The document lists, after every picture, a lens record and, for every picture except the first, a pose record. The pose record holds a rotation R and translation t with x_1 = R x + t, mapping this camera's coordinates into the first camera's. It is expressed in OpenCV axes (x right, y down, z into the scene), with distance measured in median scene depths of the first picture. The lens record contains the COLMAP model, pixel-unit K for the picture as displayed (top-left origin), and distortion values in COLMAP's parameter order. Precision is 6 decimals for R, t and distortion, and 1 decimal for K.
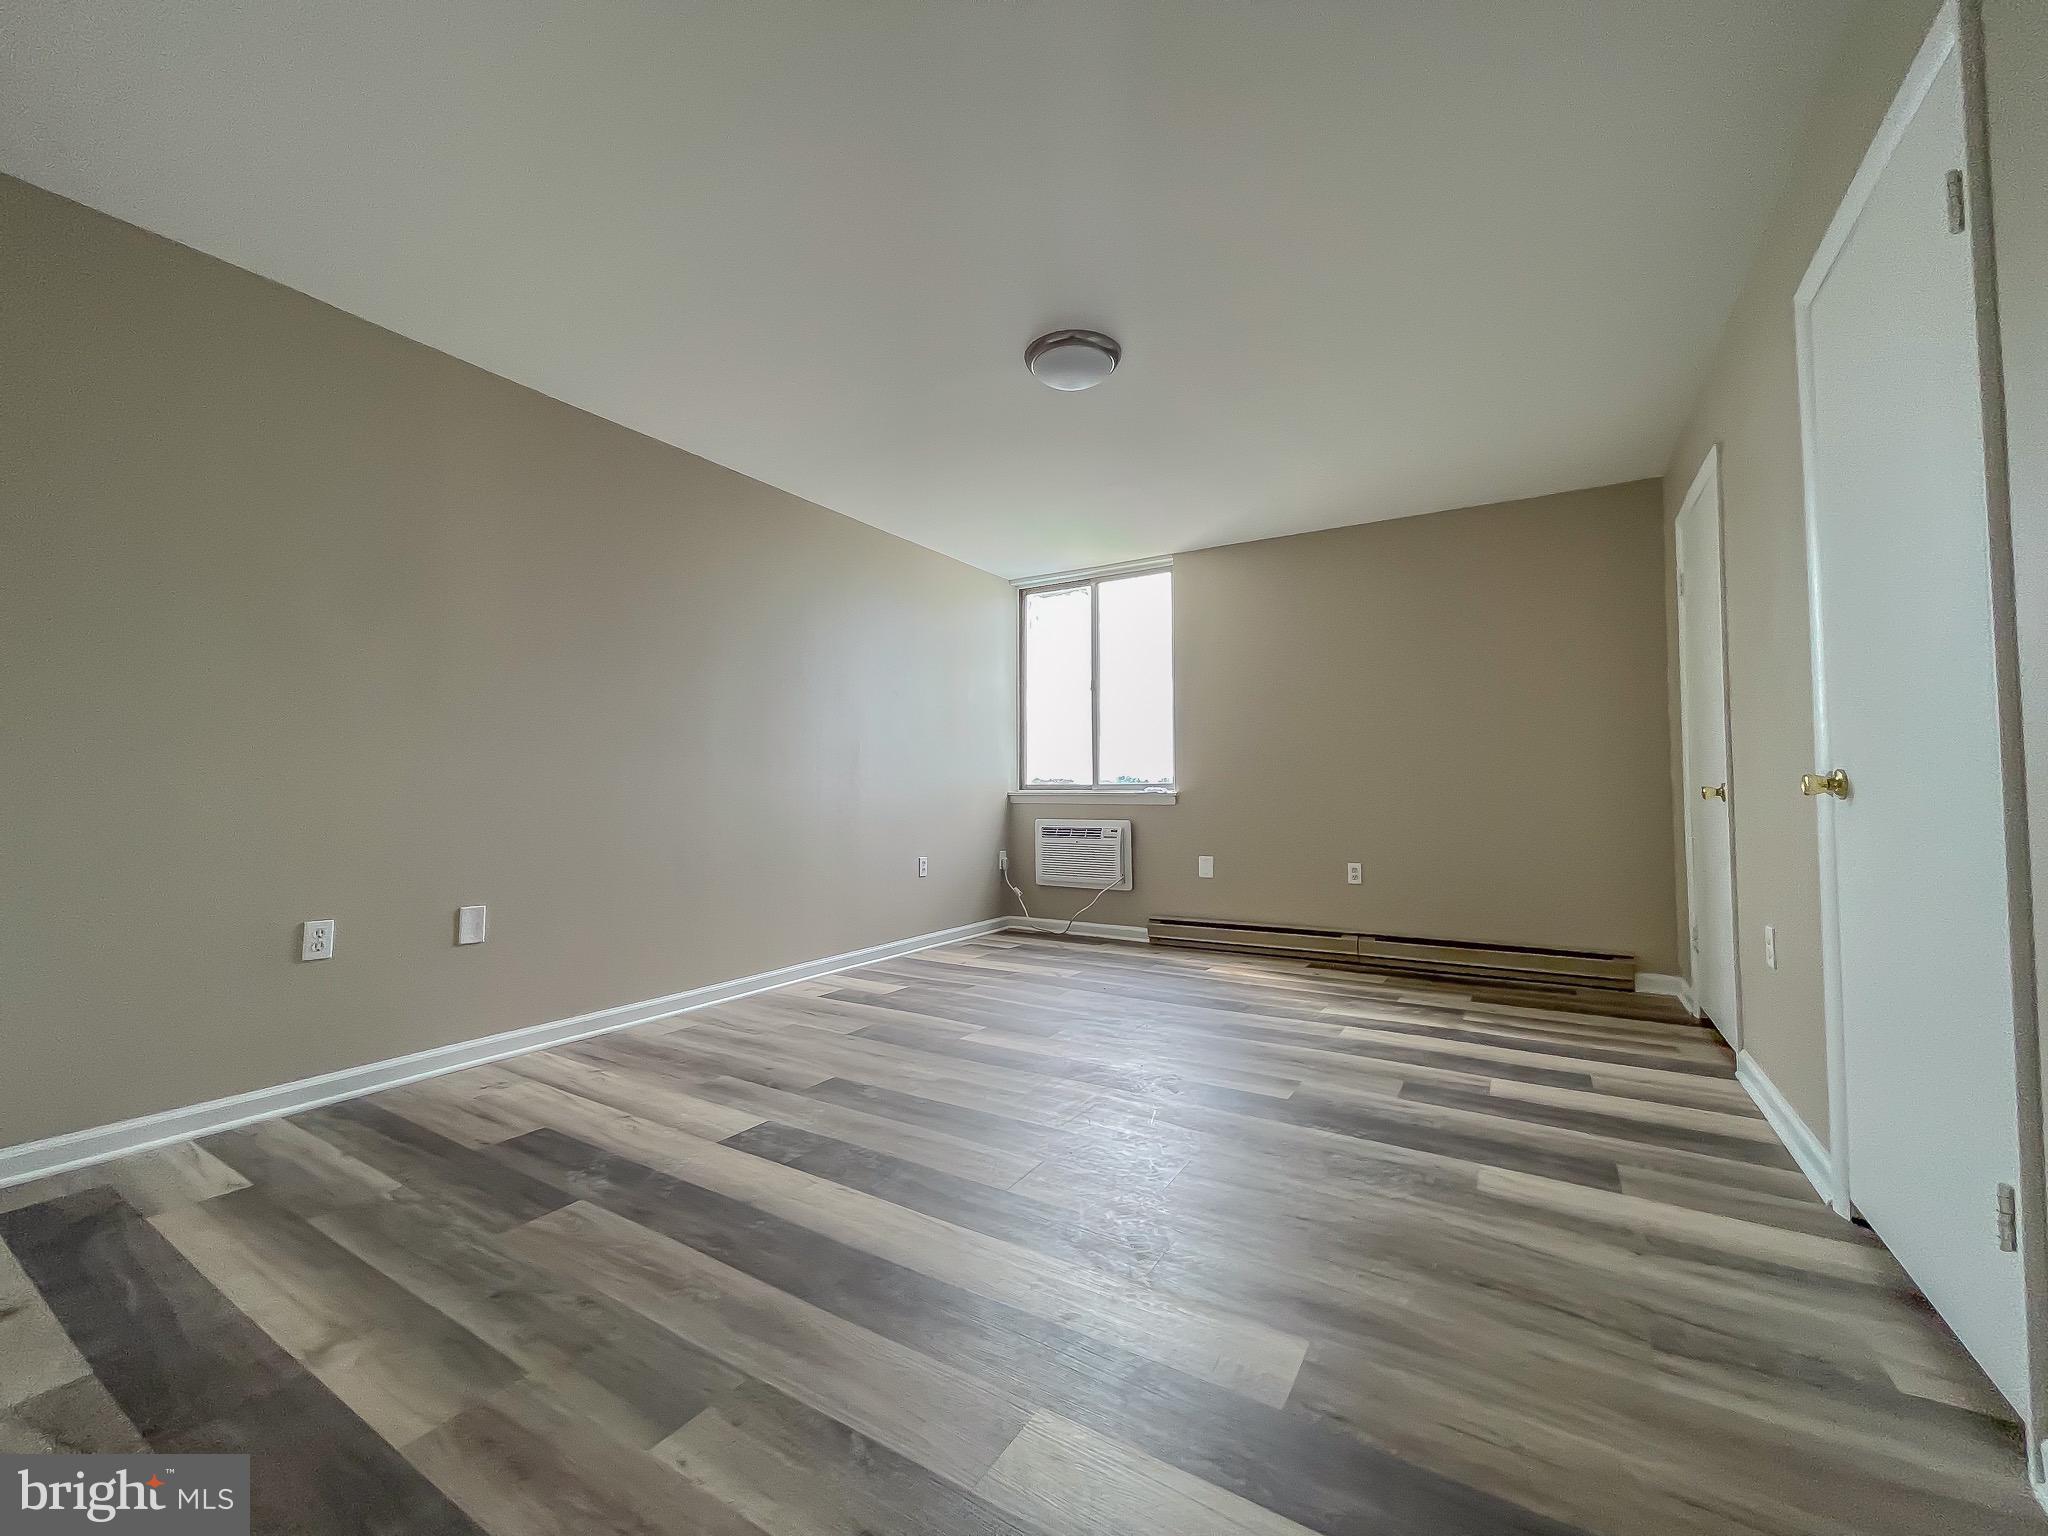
lens RADIAL K [[827.8, 0, 1010.6], [0, 827.8, 754.7], [0, 0, 1]] dist [-0.001898, 0.000335]
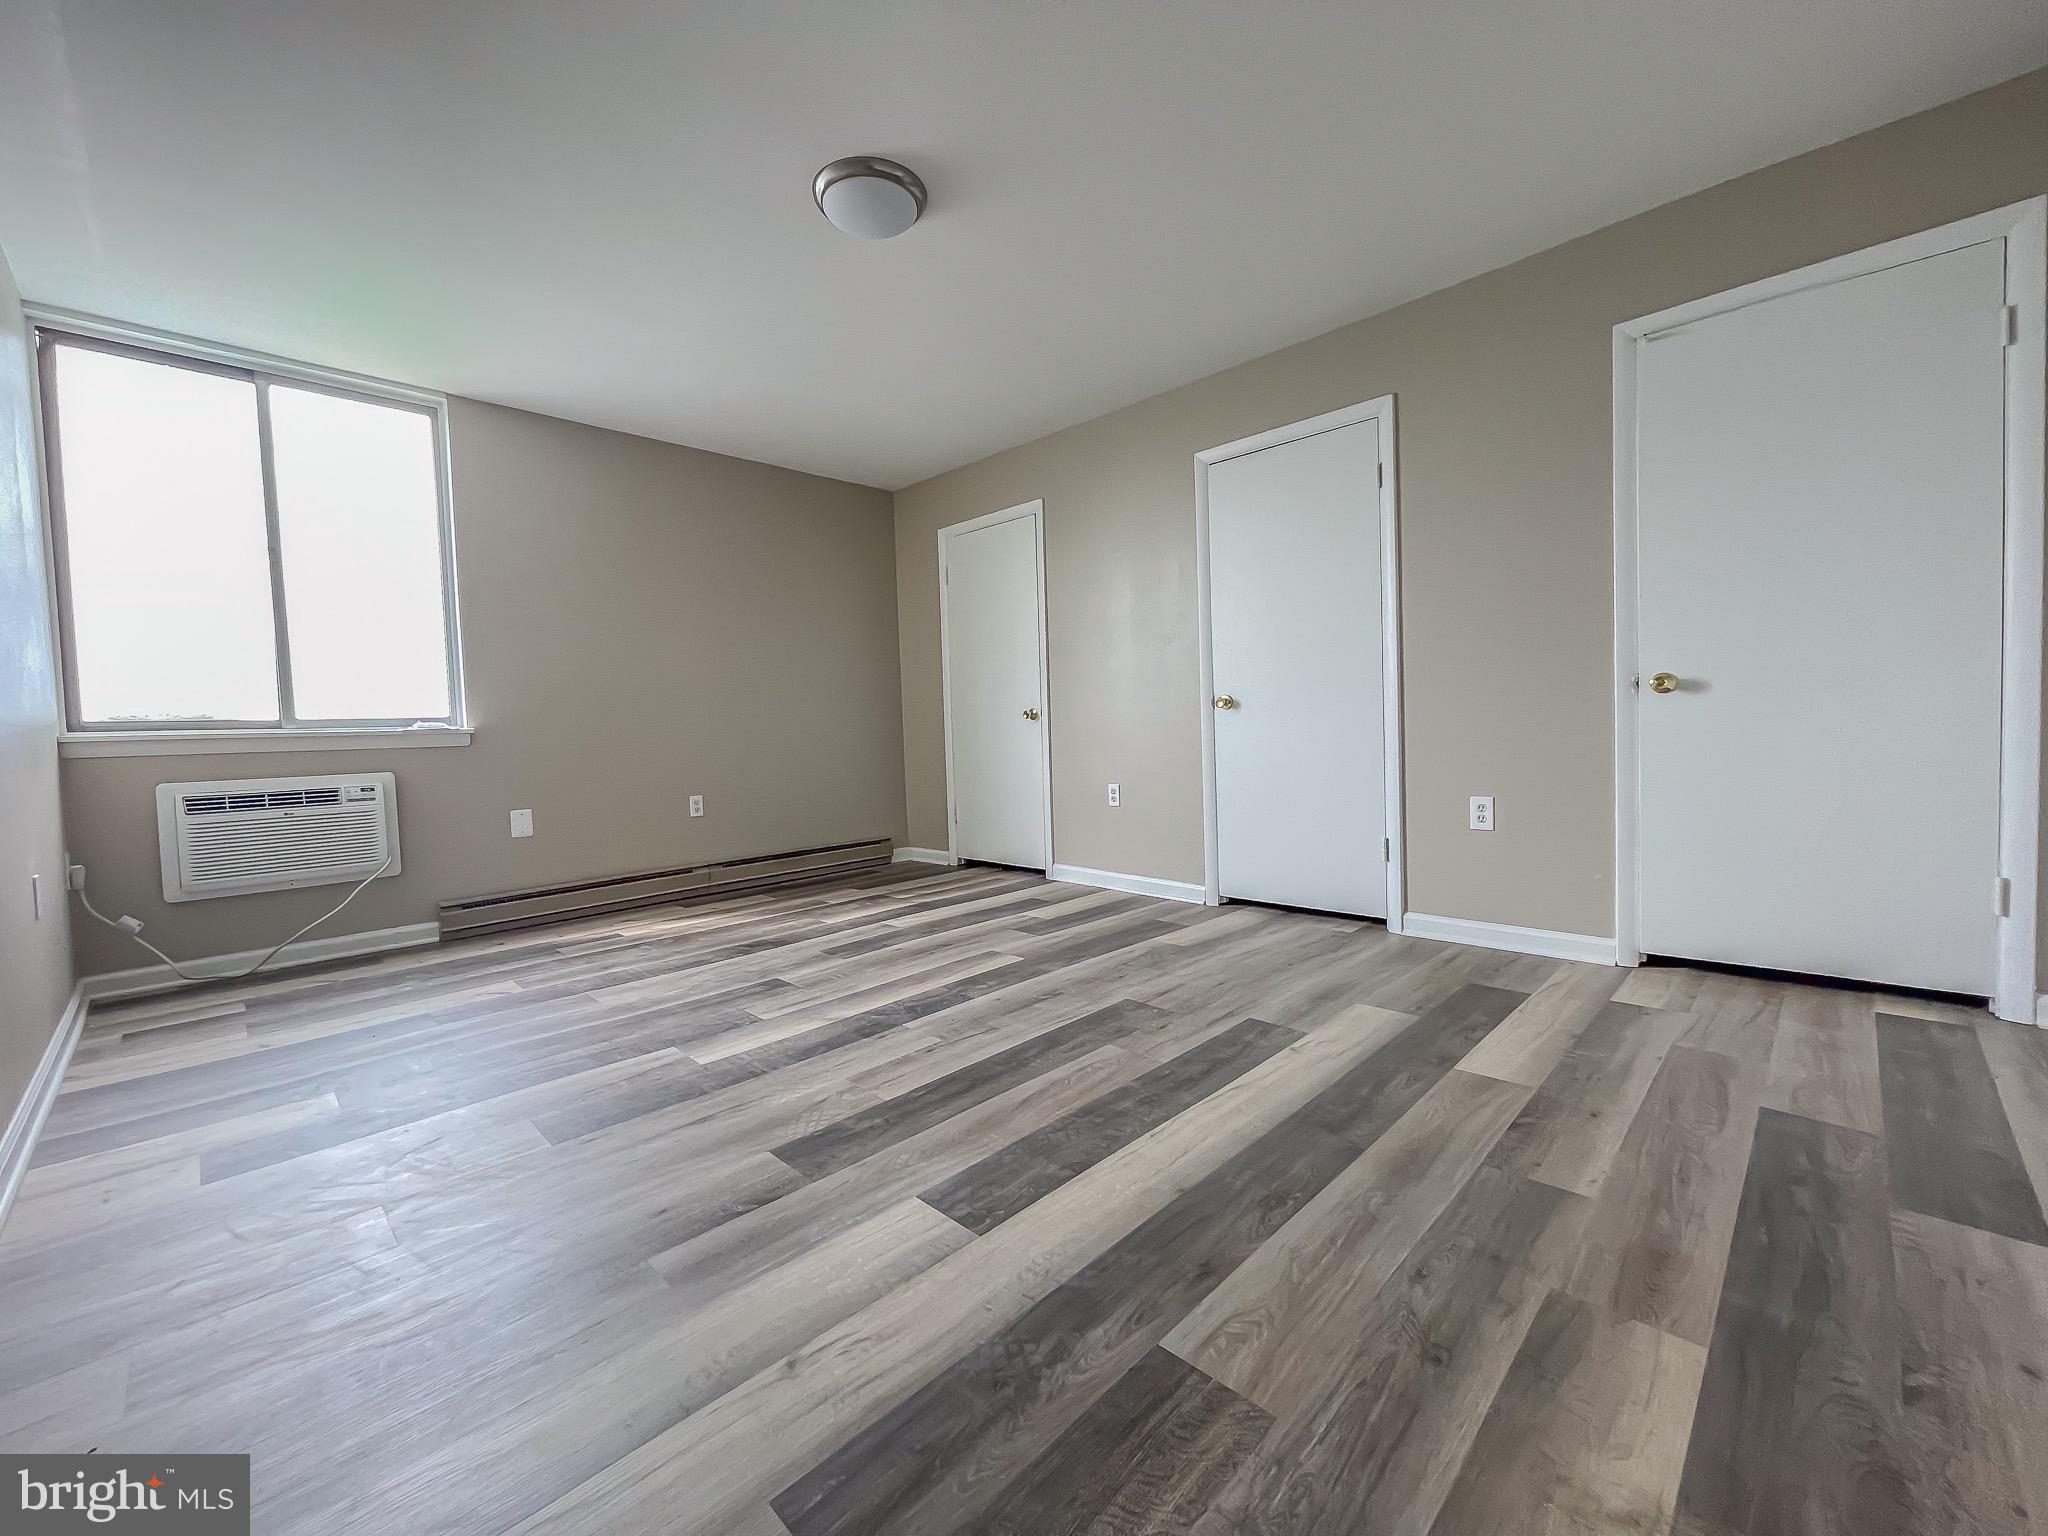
lens RADIAL K [[827.8, 0, 1027.1], [0, 827.8, 767.0], [0, 0, 1]] dist [-0.001898, 0.000335]
pose [[0.216722, -0.055796, 0.974638, -0.684492], [-0.014715, 0.998065, 0.060409, 0.046385], [-0.976122, -0.027433, 0.215482, 0.598809]]
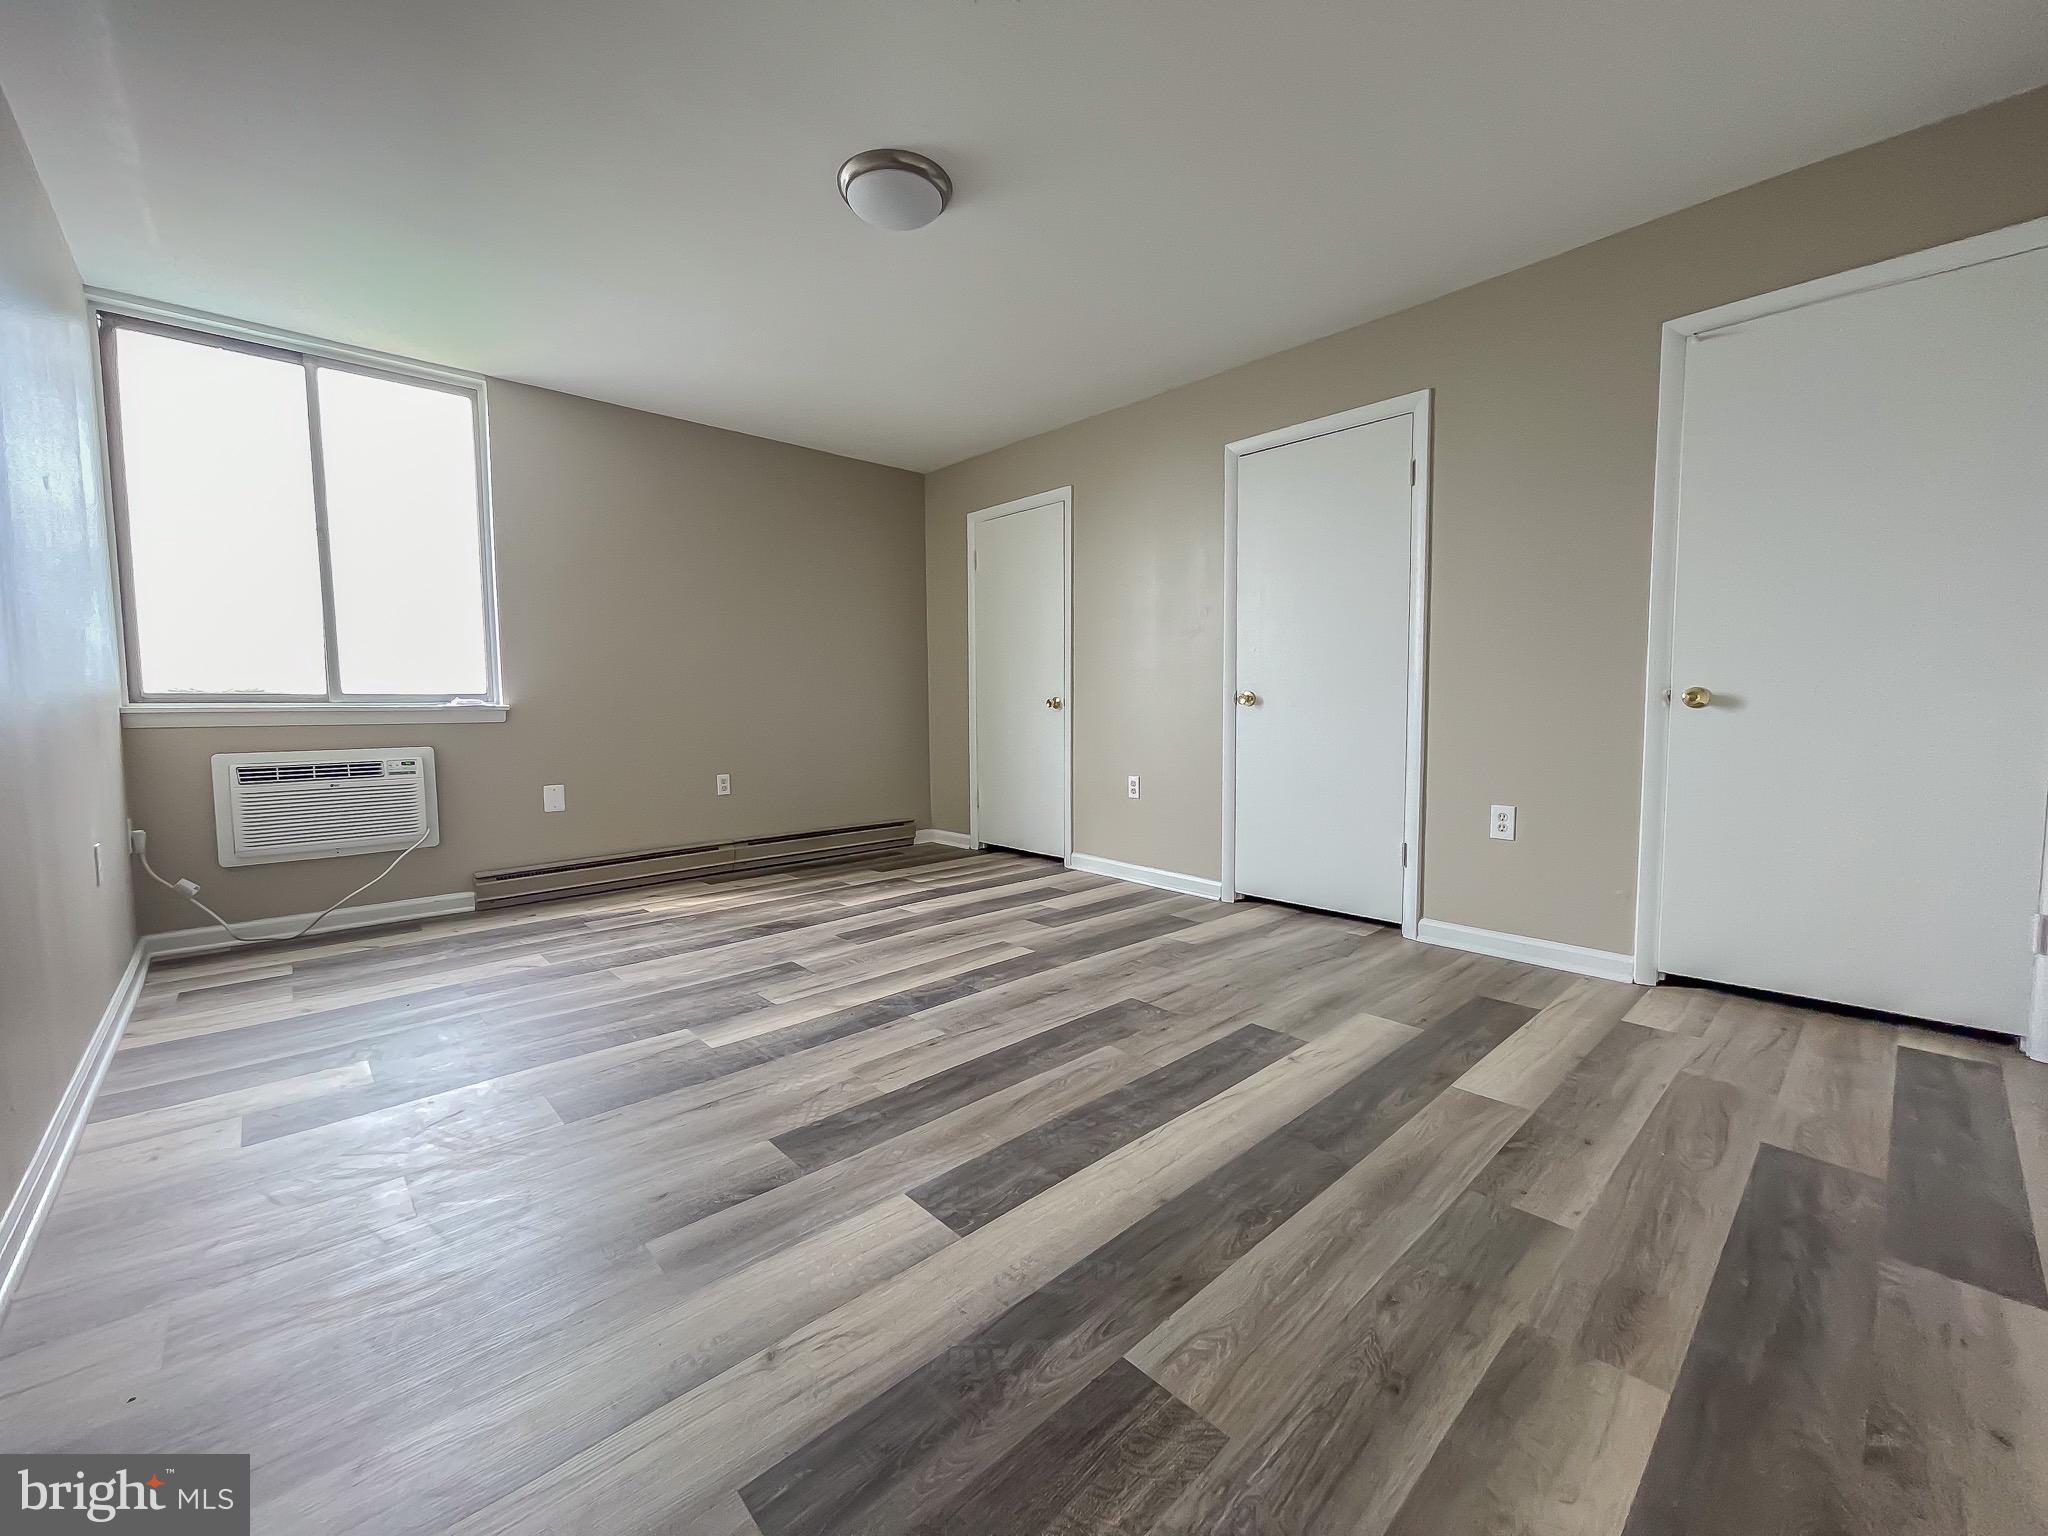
lens RADIAL K [[827.8, 0, 1027.9], [0, 827.8, 767.2], [0, 0, 1]] dist [-0.001898, 0.000335]
pose [[0.258111, -0.078498, 0.962921, -0.682240], [-0.039780, 0.994985, 0.091775, 0.021664], [-0.965296, -0.061993, 0.253694, 0.576154]]
